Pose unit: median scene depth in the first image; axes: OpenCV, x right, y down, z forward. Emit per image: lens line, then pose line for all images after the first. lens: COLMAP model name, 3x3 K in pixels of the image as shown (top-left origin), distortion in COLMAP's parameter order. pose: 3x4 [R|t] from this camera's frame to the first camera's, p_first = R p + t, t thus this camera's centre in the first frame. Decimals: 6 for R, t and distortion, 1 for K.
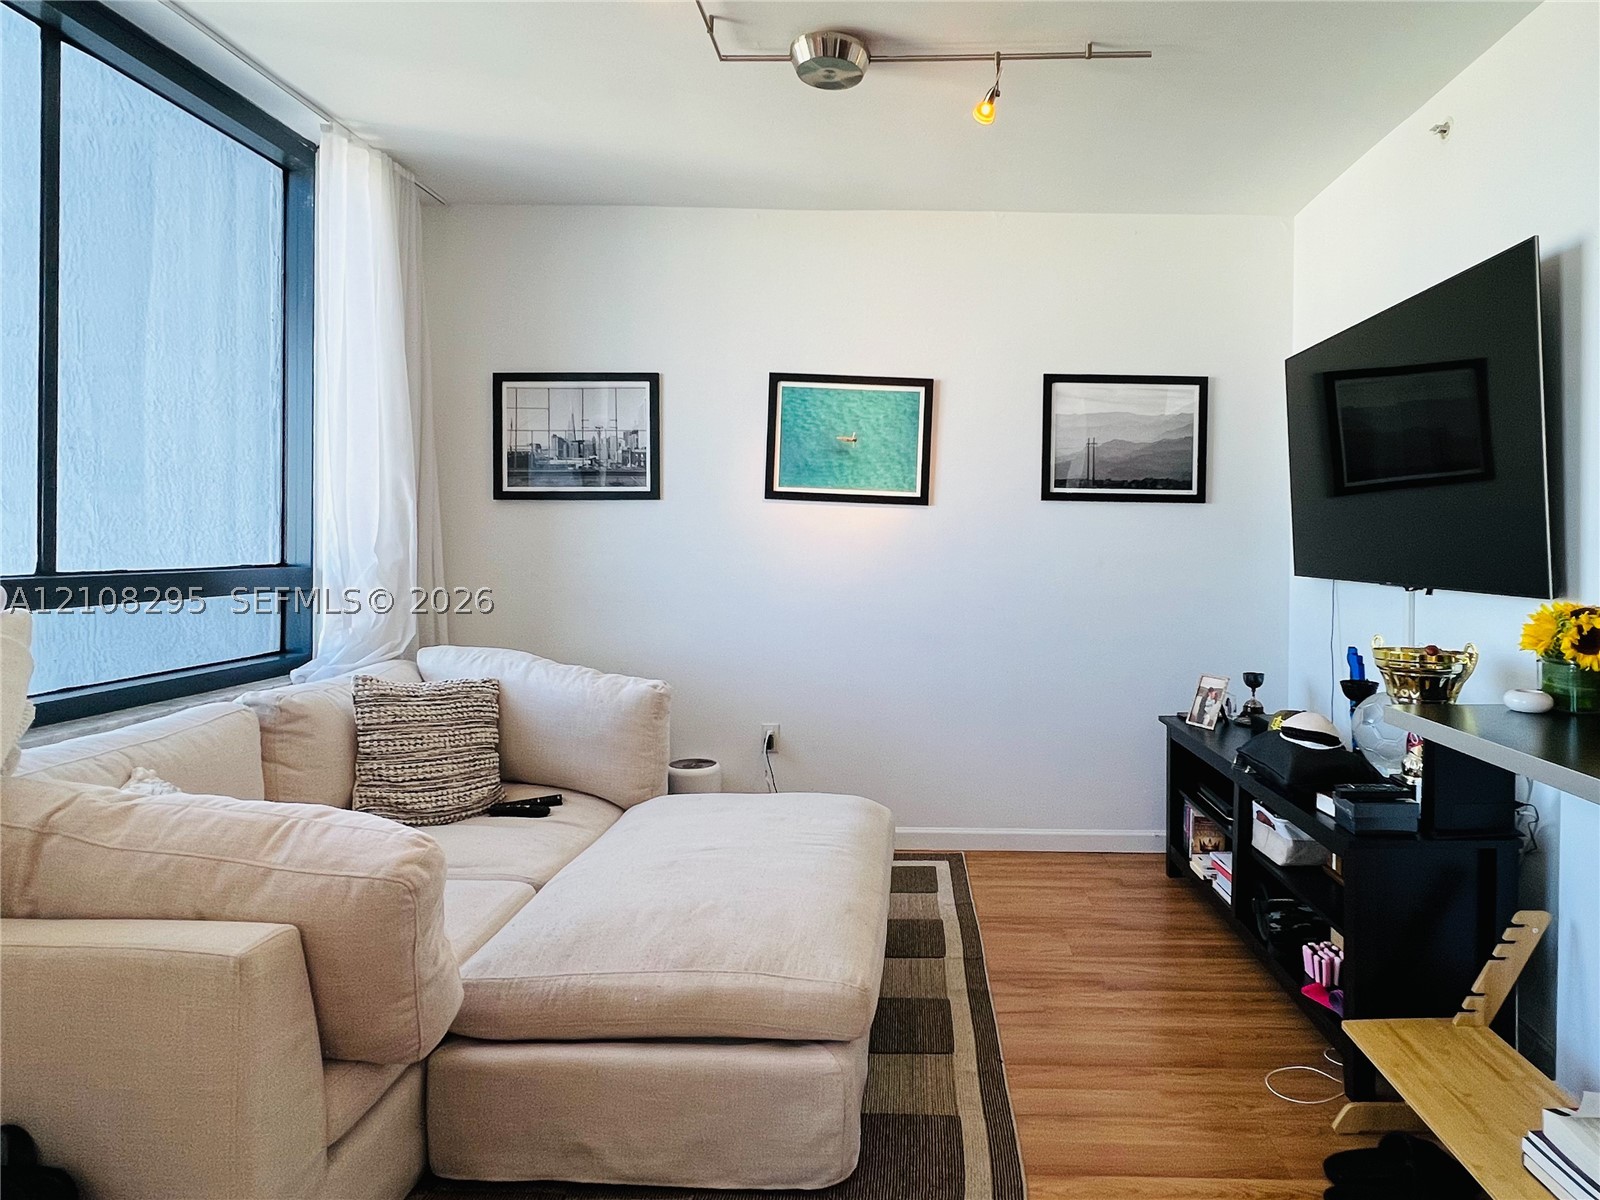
lens RADIAL K [[885.9, 0, 819.0], [0, 885.9, 547.5], [0, 0, 1]] dist [-0.001172, 0.000078]
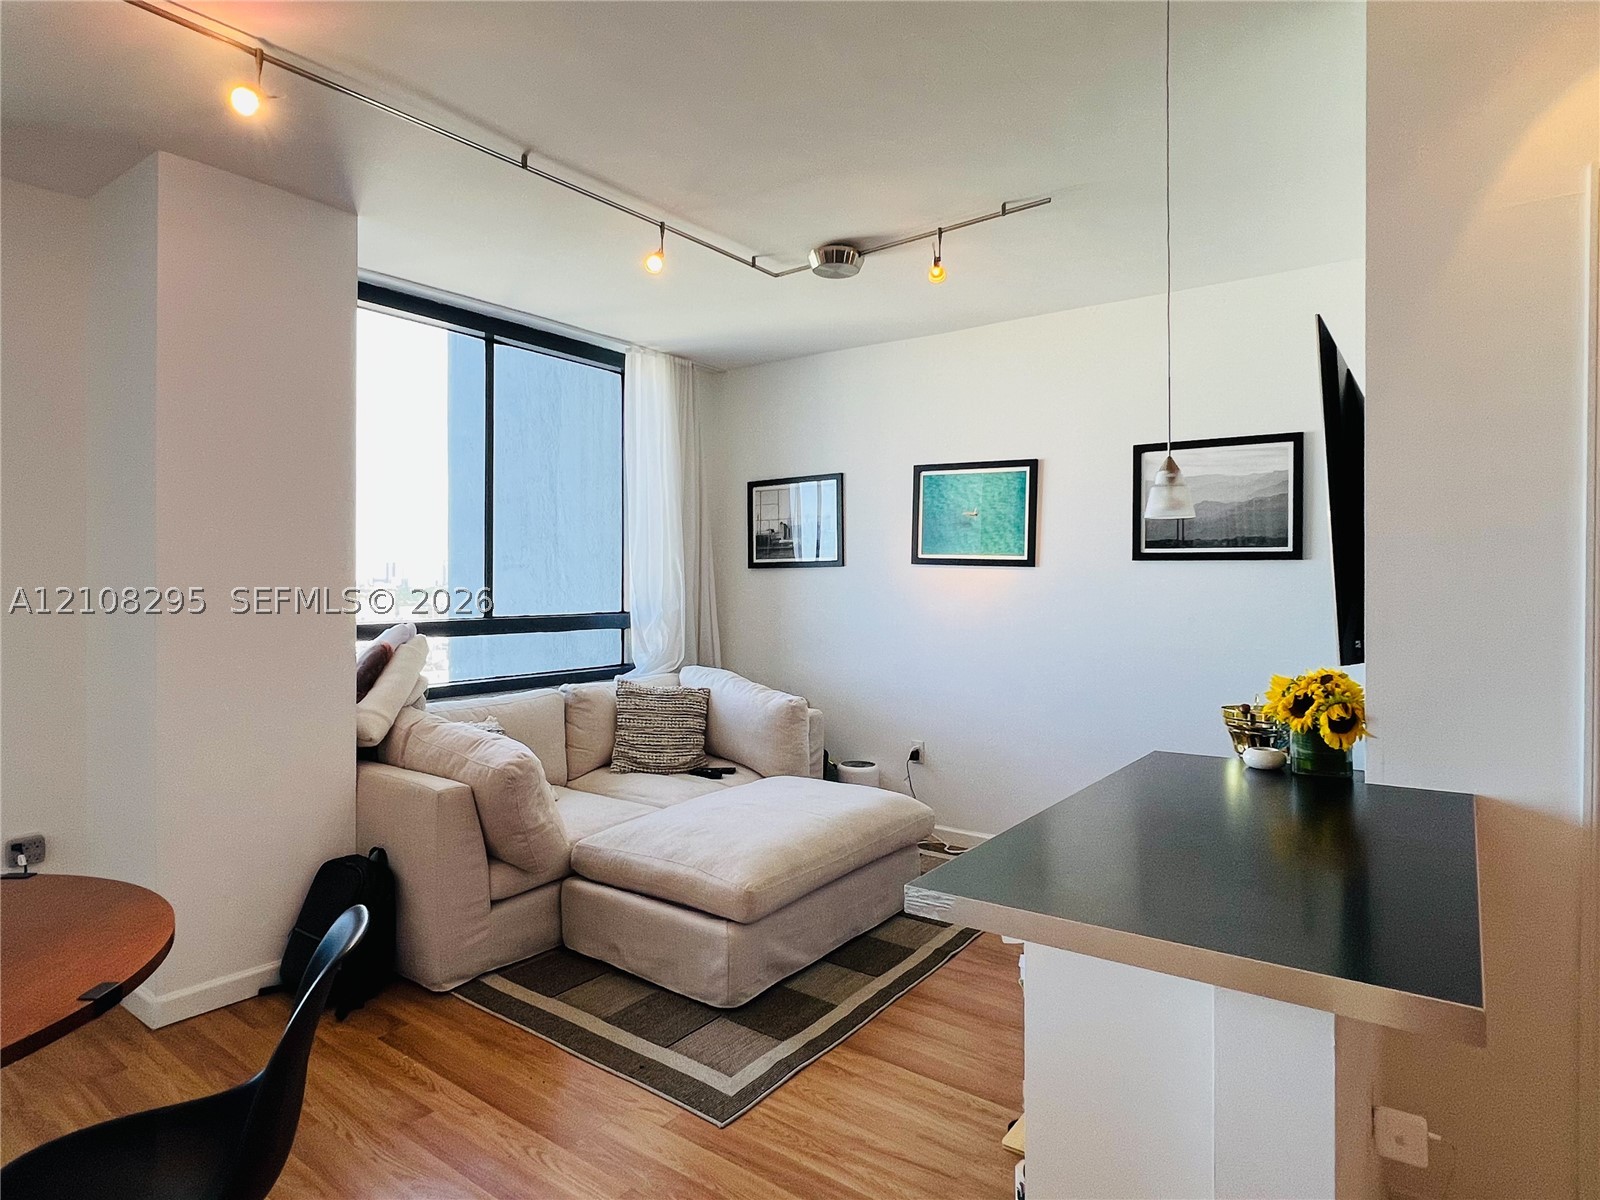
lens RADIAL K [[885.9, 0, 807.4], [0, 885.9, 577.9], [0, 0, 1]] dist [-0.001172, 0.000078]
pose [[0.812841, -0.011552, -0.582371, 0.680988], [0.004955, 0.999904, -0.012918, -0.024736], [0.582465, 0.007614, 0.812820, -0.143414]]
